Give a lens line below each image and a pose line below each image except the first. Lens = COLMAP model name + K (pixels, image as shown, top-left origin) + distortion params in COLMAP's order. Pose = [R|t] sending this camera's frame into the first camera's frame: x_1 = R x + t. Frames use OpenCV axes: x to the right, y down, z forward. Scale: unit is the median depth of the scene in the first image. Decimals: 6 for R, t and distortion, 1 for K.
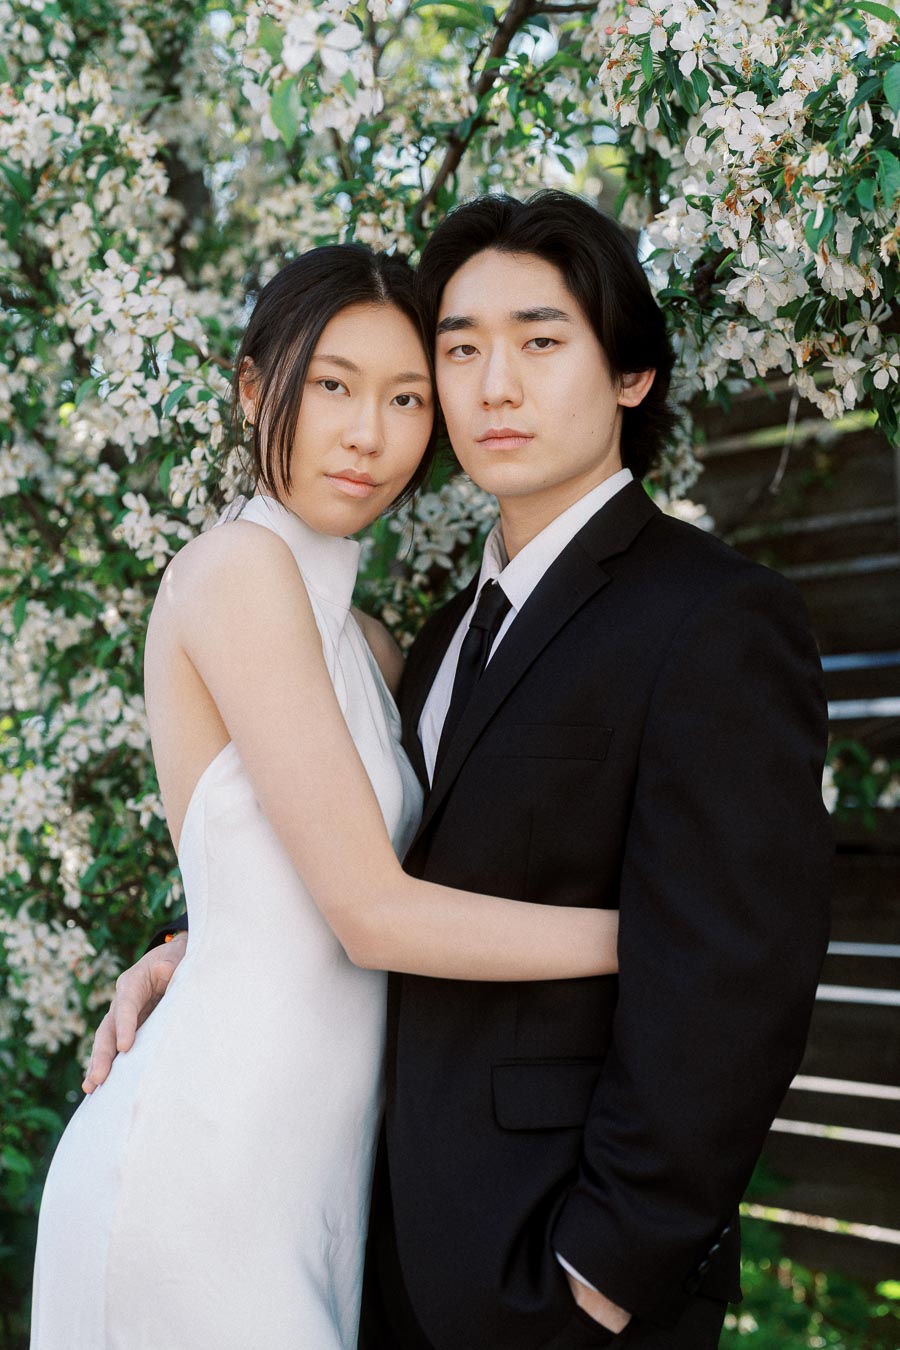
lens RADIAL K [[1913.8, 0, 440.0], [0, 1913.8, 695.1], [0, 0, 1]] dist [0.026450, -0.026465]
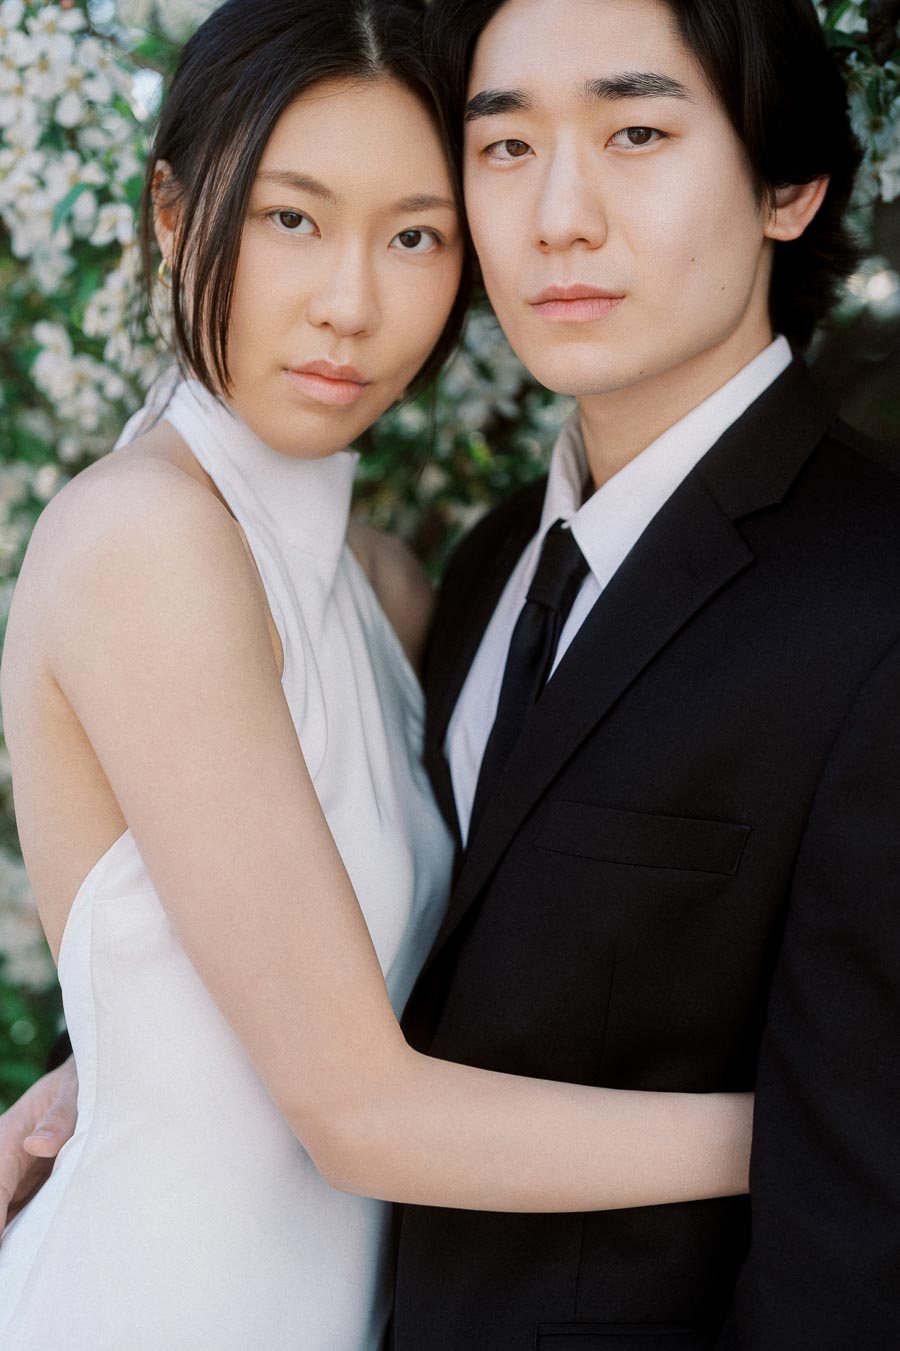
lens RADIAL K [[2032.1, 0, 450.0], [0, 2032.1, 675.5], [0, 0, 1]] dist [0.008800, 0.025391]
pose [[0.998433, 0.000322, -0.055964, 0.029037], [0.008702, 0.986929, 0.160919, -0.118664], [0.055284, -0.161153, 0.985380, 0.334542]]
